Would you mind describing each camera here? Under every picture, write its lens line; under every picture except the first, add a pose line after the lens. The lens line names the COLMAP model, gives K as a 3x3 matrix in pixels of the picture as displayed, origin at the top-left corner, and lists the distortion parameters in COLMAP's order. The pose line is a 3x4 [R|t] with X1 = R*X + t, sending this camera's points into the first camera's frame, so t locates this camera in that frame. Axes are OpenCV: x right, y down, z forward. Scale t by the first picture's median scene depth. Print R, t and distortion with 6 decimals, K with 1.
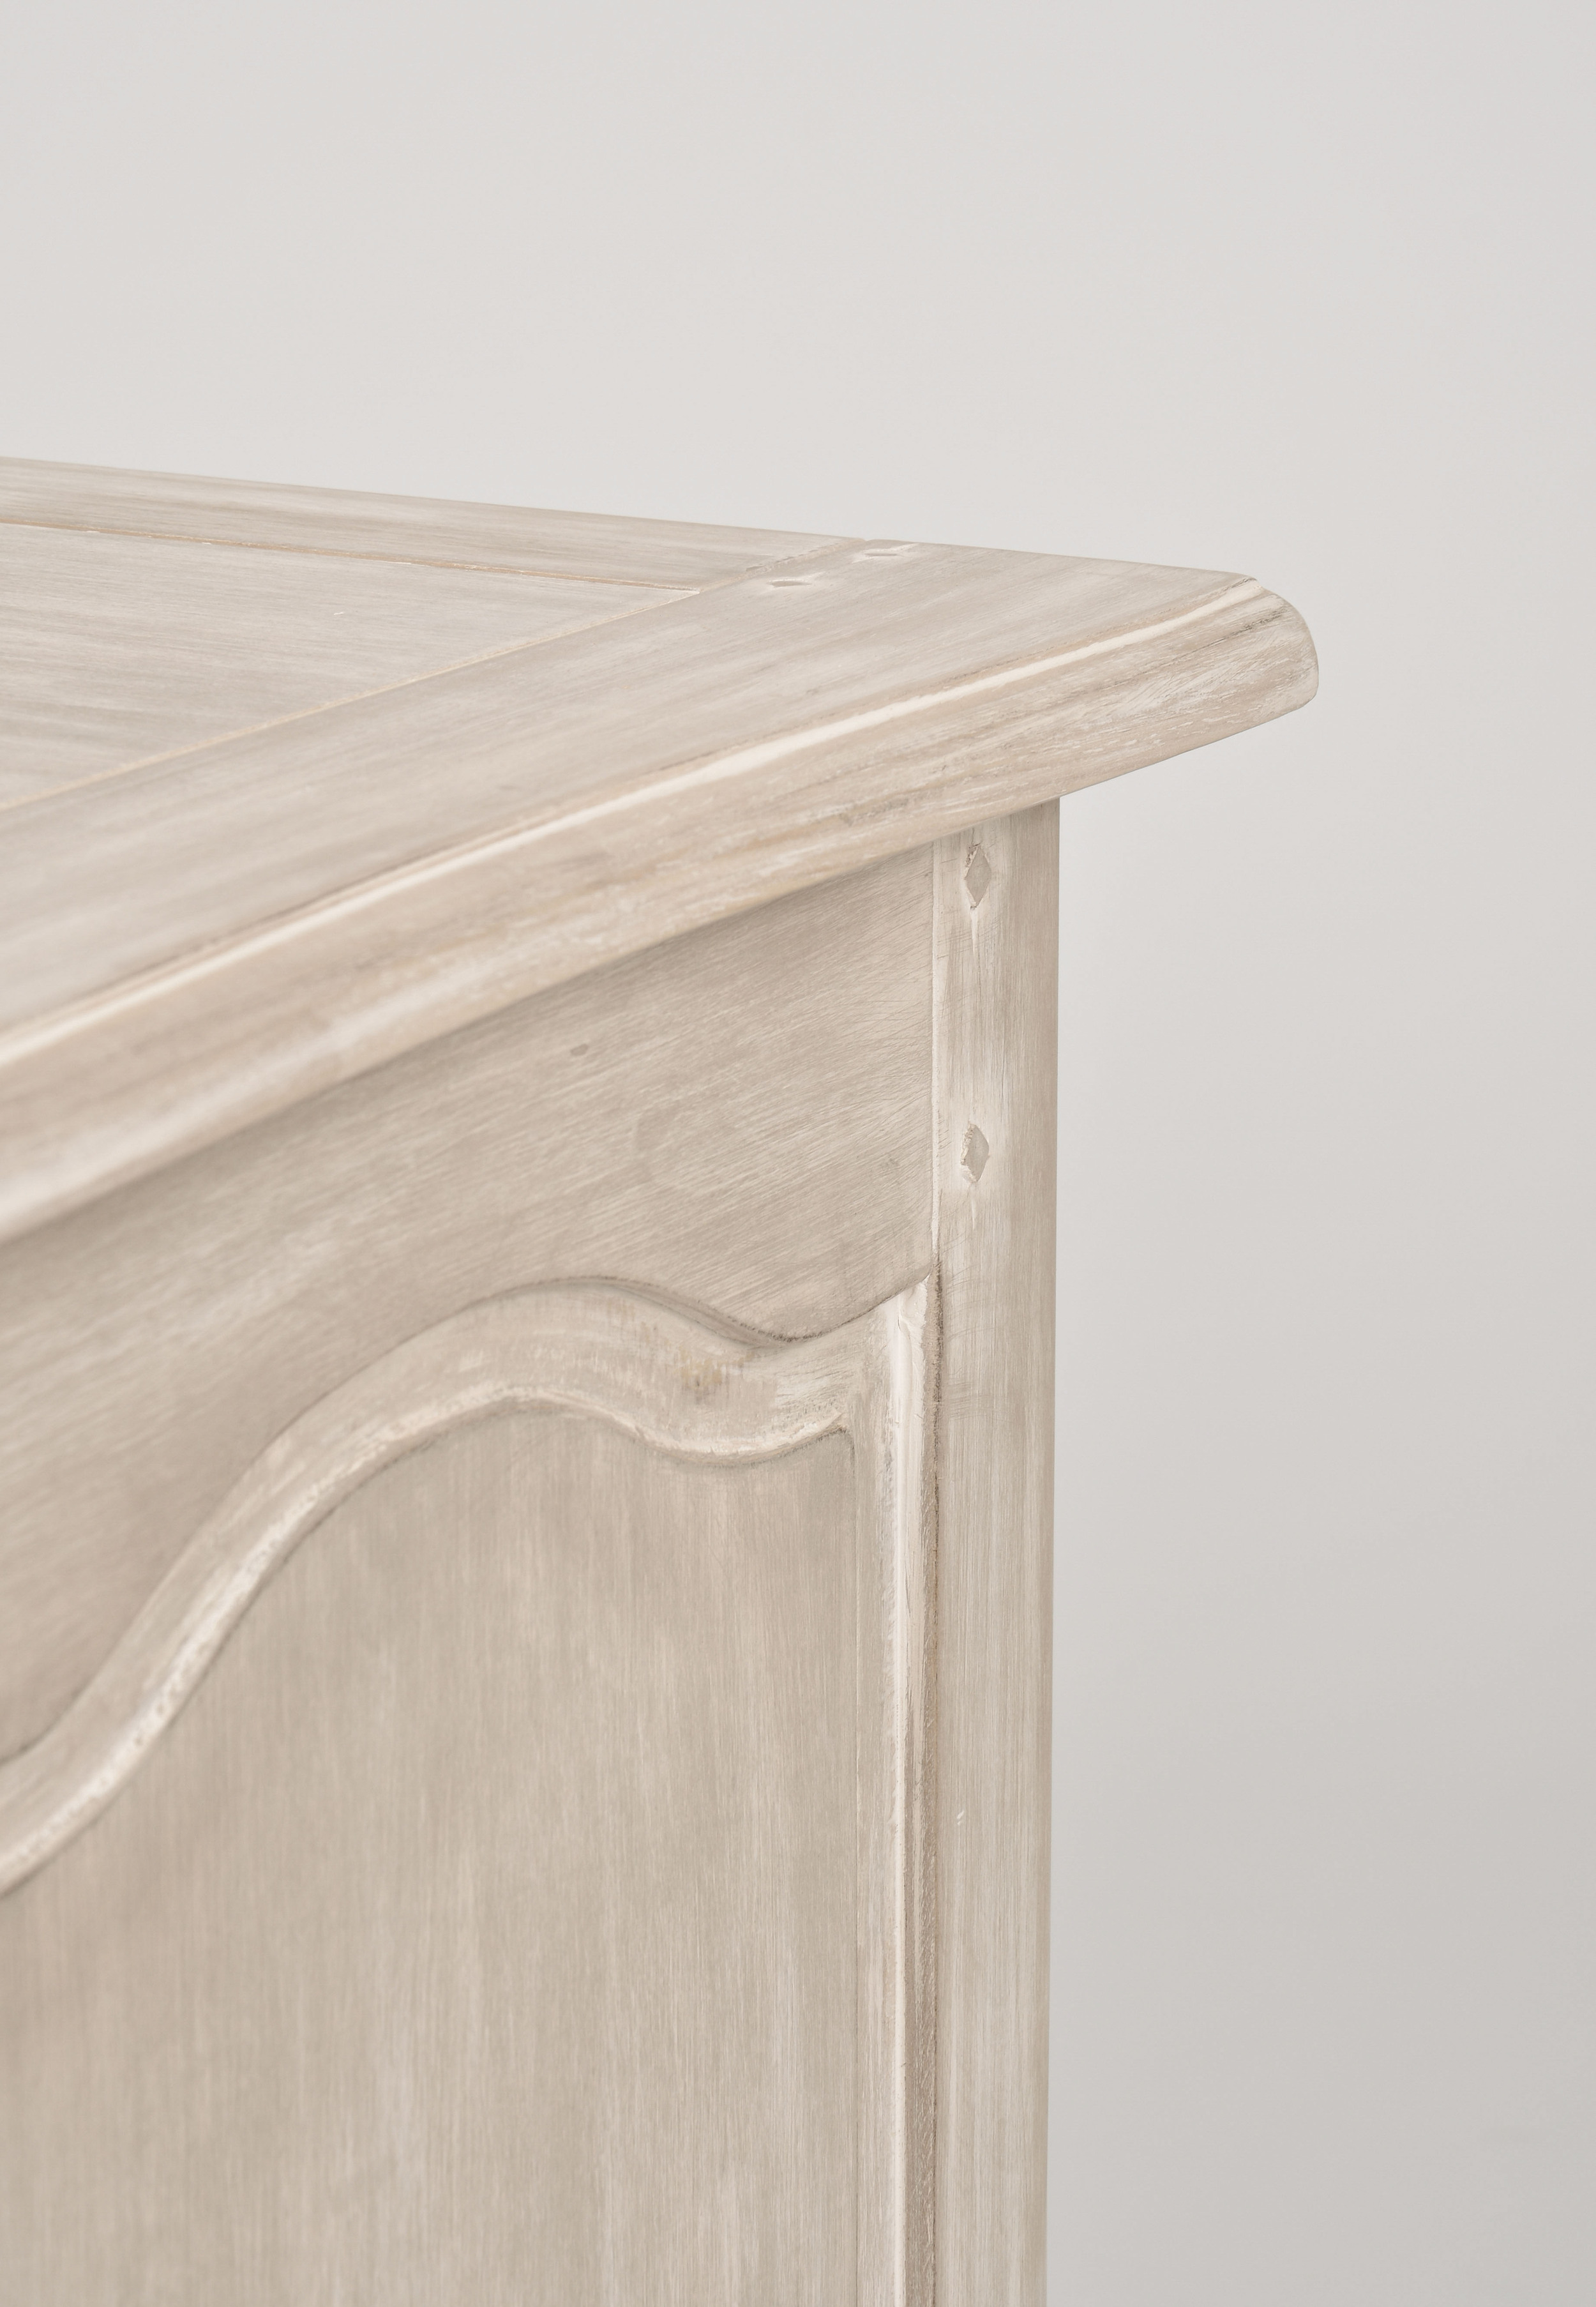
lens RADIAL K [[6081.2, 0, 798.0], [0, 6081.2, 1153.5], [0, 0, 1]] dist [-0.011849, -0.490007]
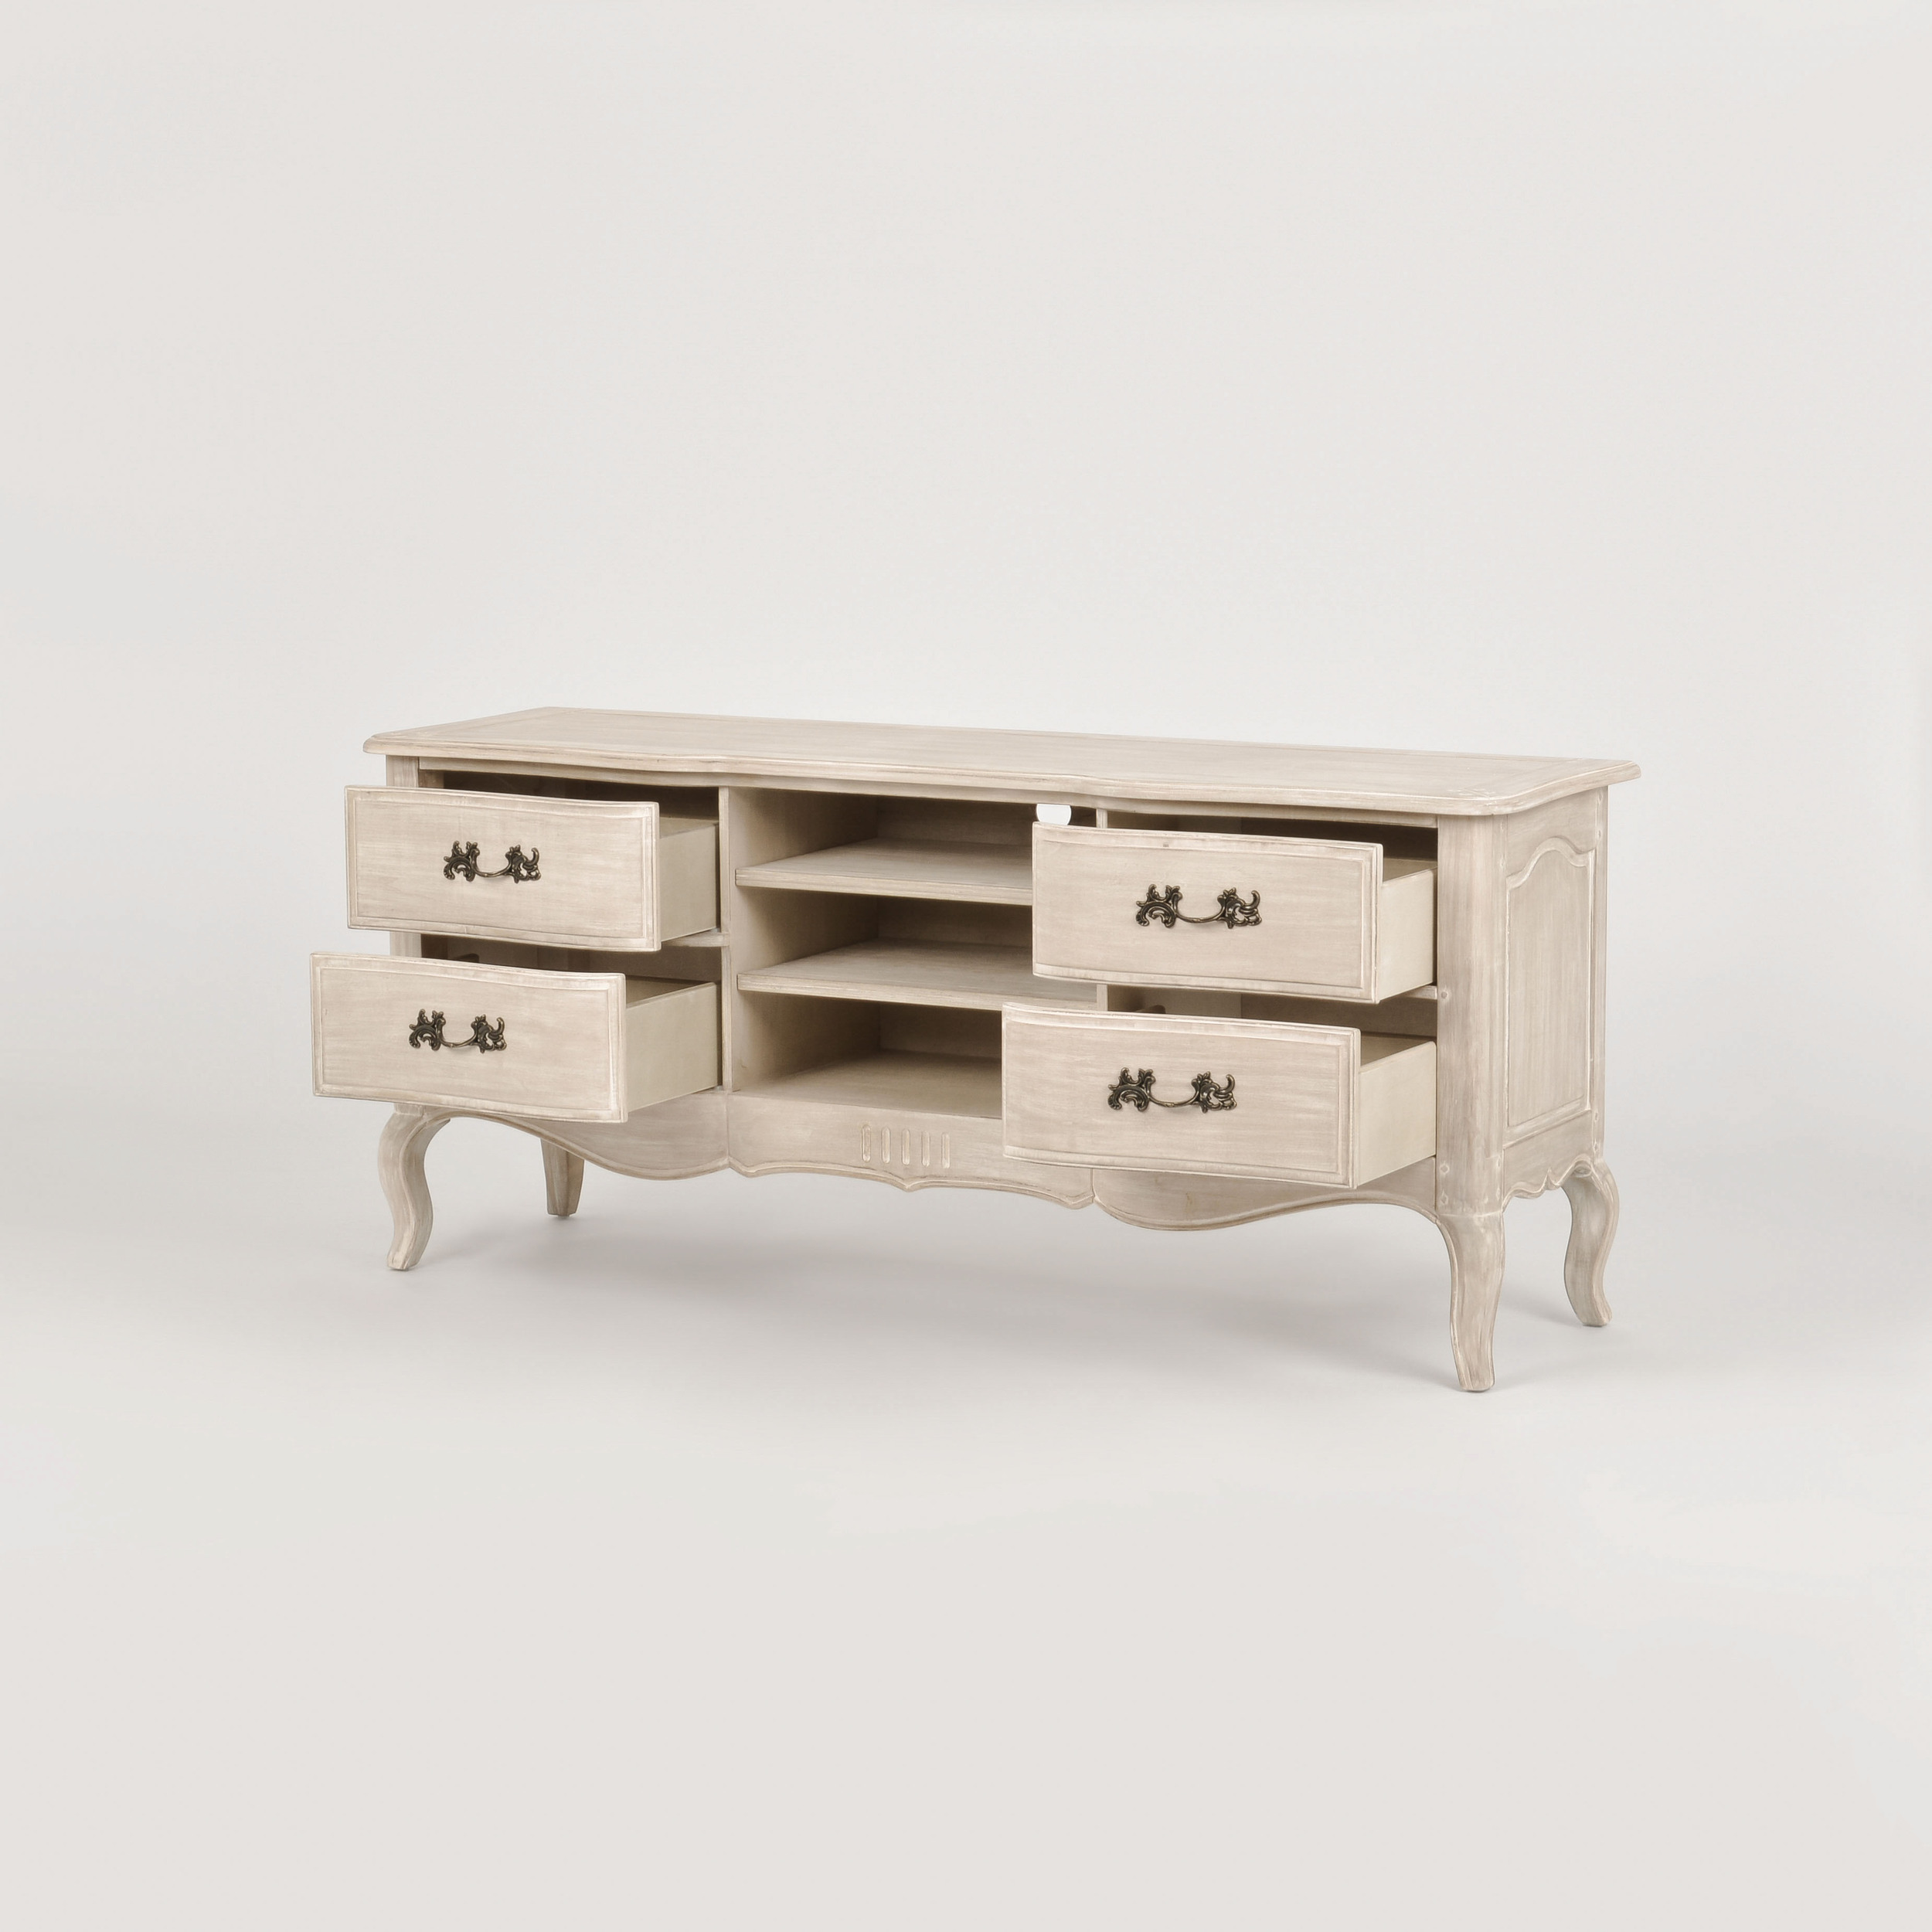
lens RADIAL K [[4261.0, 0, 966.0], [0, 4261.0, 966.0], [0, 0, 1]] dist [-0.612907, -0.005951]
pose [[0.999979, -0.004701, -0.004505, -0.787560], [0.004097, 0.992059, -0.125705, 0.872174], [0.005060, 0.125684, 0.992057, -4.475099]]
